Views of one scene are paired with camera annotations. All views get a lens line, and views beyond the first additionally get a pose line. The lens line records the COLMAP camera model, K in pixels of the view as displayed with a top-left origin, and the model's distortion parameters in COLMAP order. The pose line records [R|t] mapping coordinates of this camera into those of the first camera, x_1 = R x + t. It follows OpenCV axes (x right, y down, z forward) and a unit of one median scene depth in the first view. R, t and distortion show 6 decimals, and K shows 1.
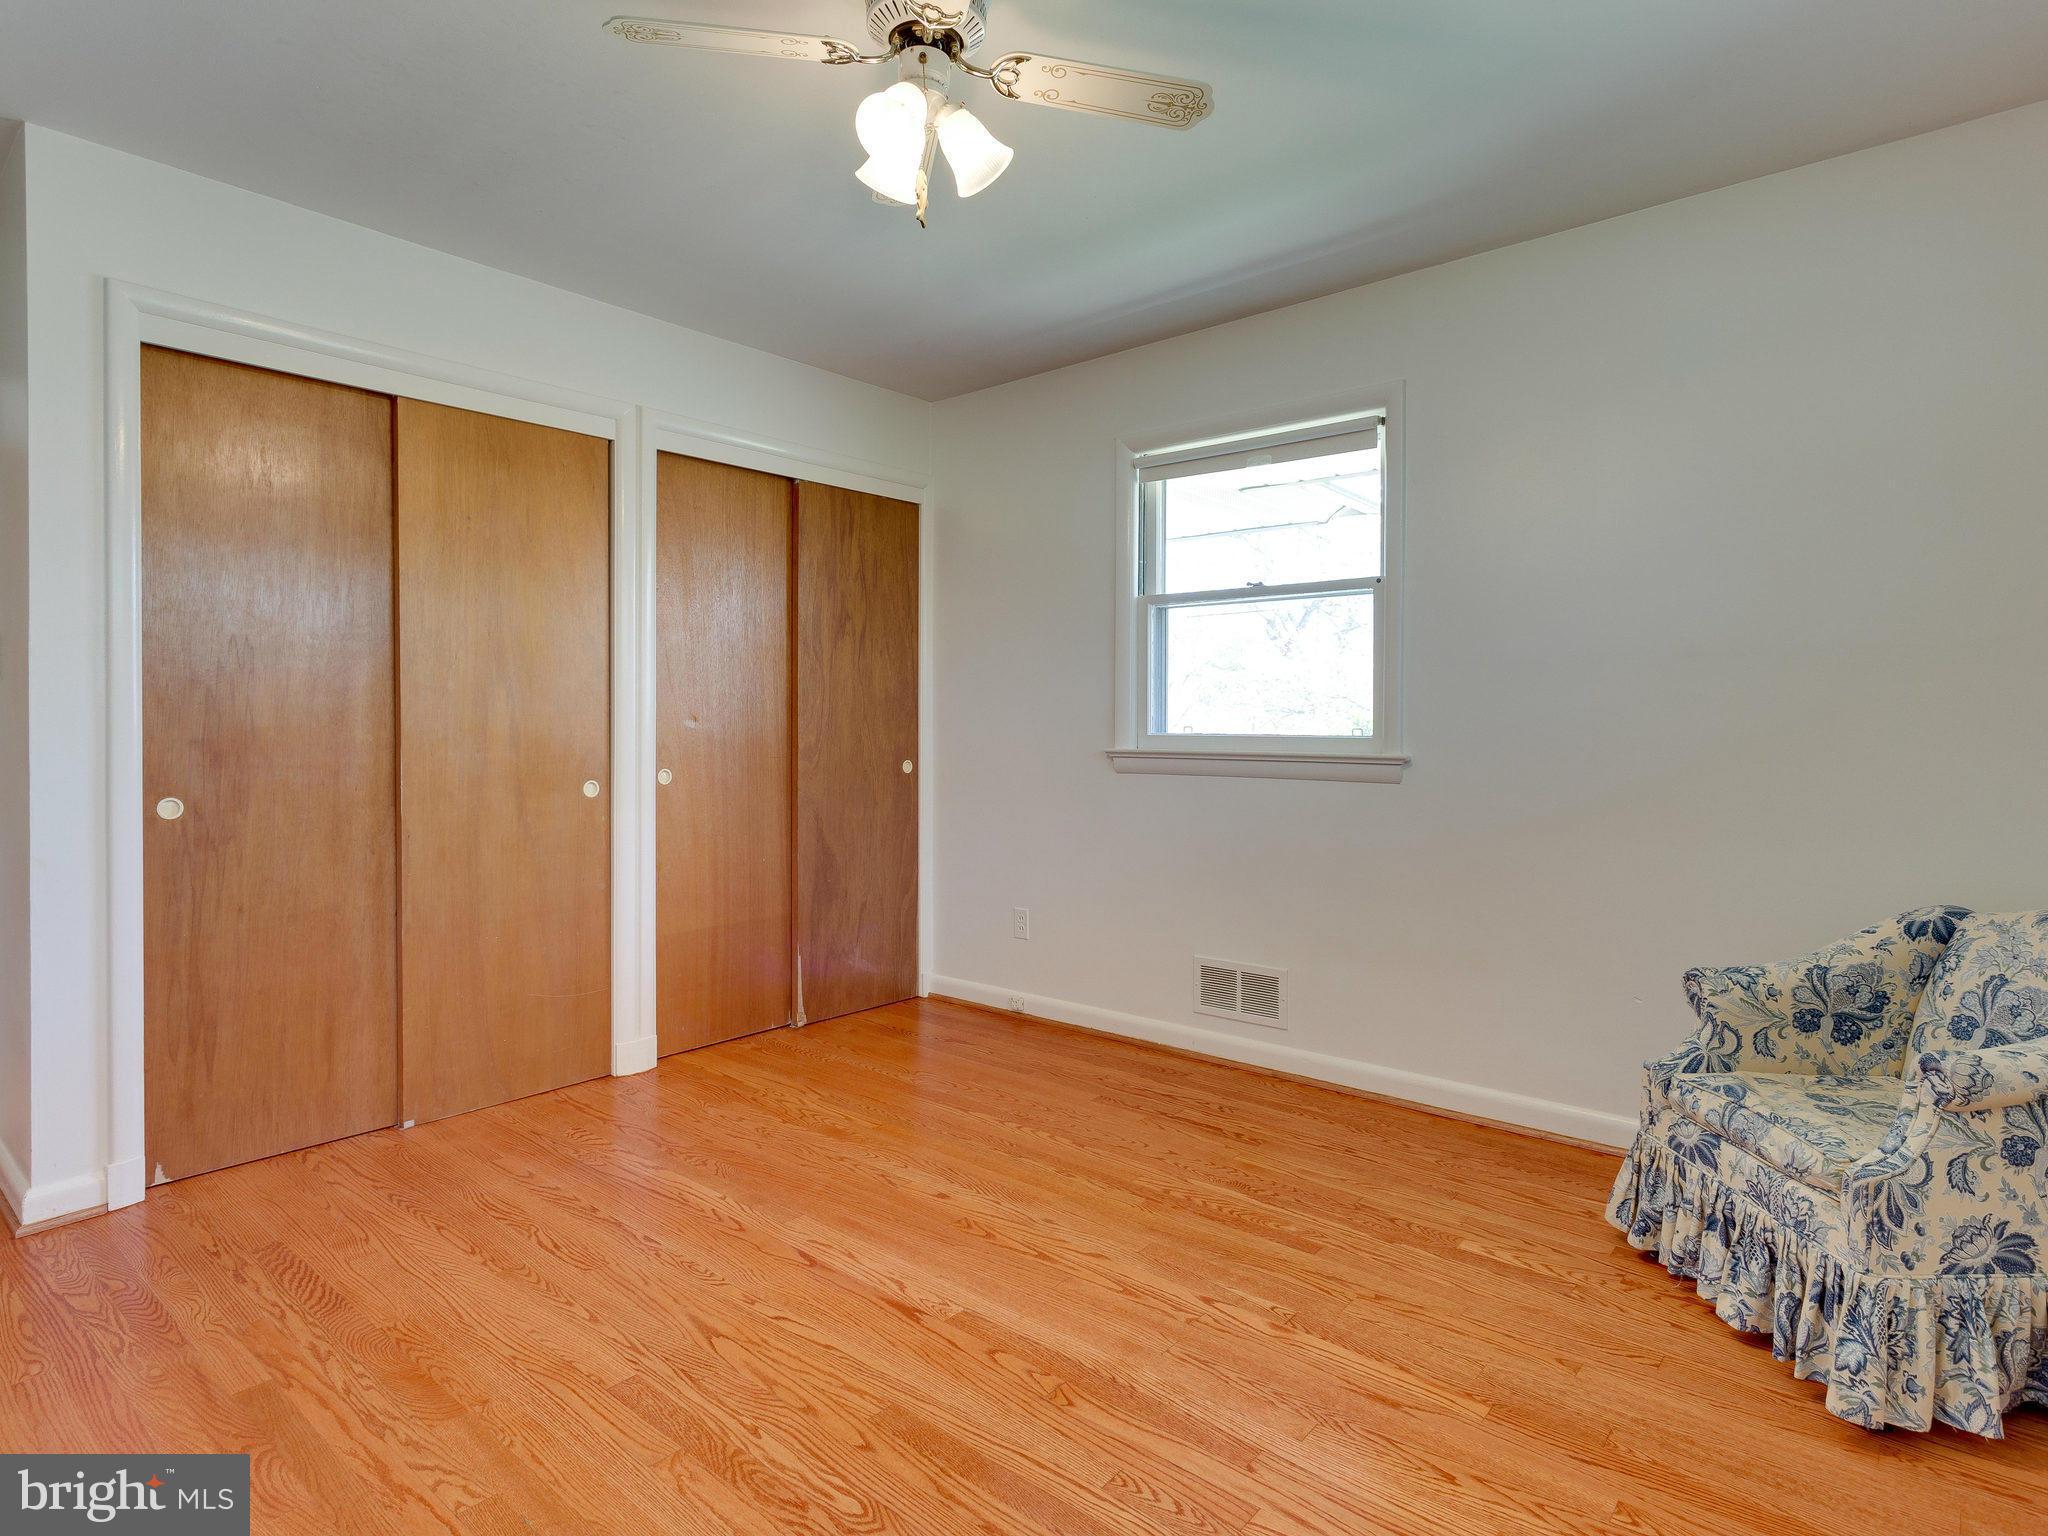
lens RADIAL K [[1119.4, 0, 1022.4], [0, 1119.4, 721.0], [0, 0, 1]] dist [-0.000771, 0.000346]
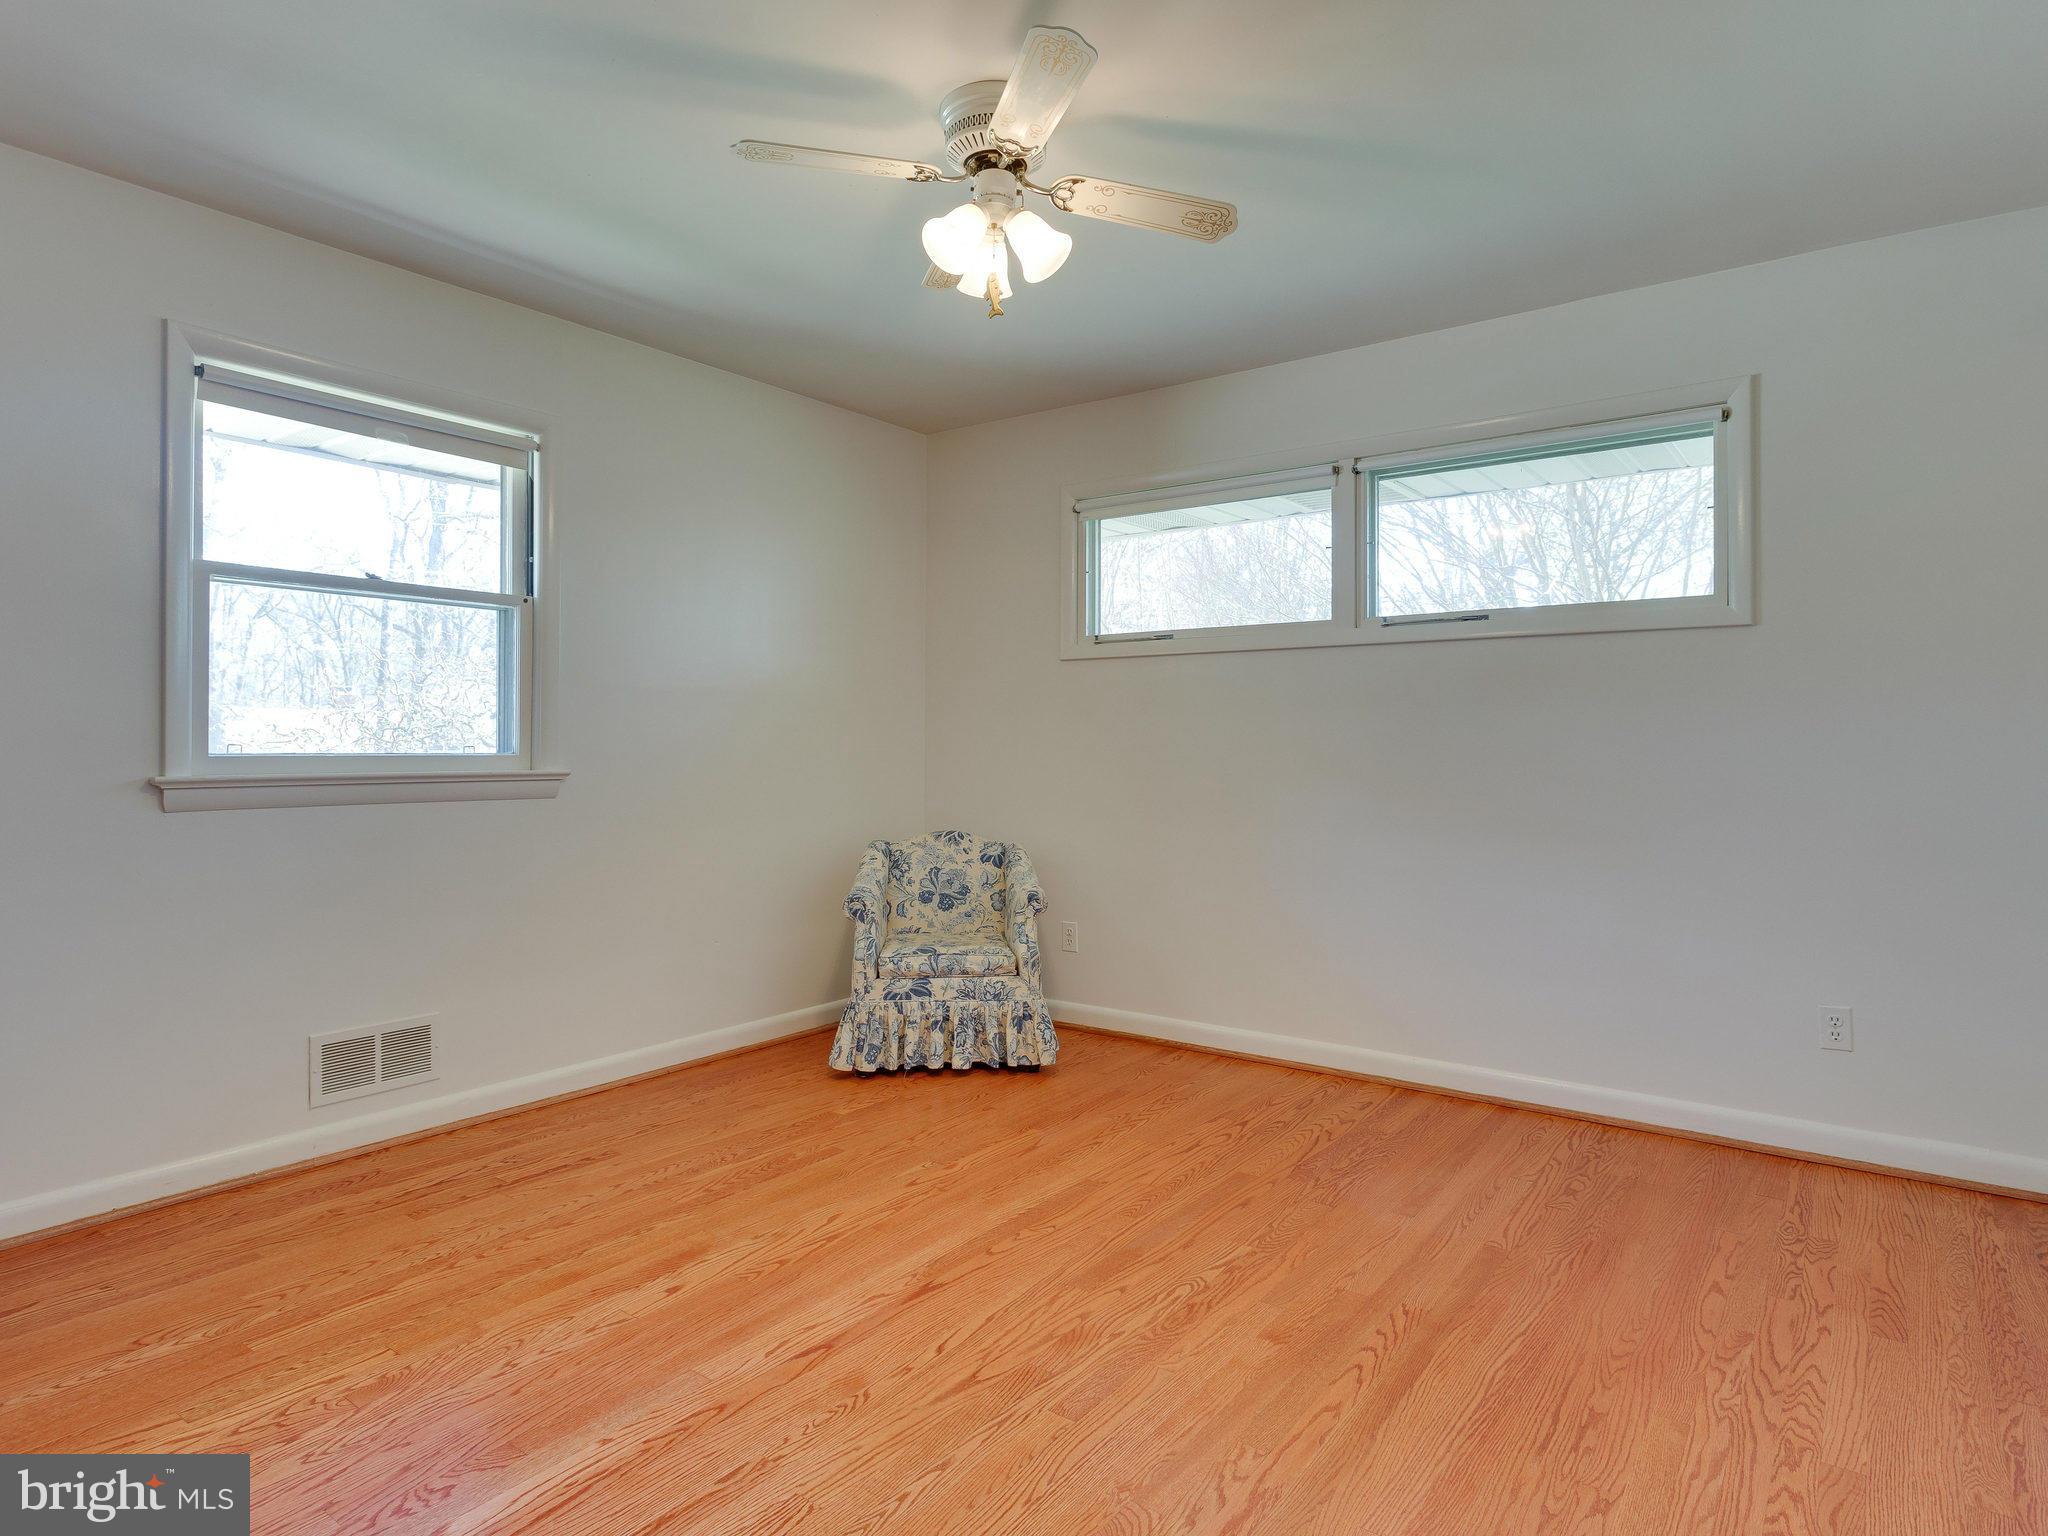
lens RADIAL K [[1221.7, 0, 988.6], [0, 1221.7, 734.4], [0, 0, 1]] dist [-0.000150, 0.000736]
pose [[-0.072789, 0.004064, 0.997339, -0.987444], [-0.006794, 0.999966, -0.004571, -0.001680], [-0.997324, -0.007109, -0.072759, 0.793658]]
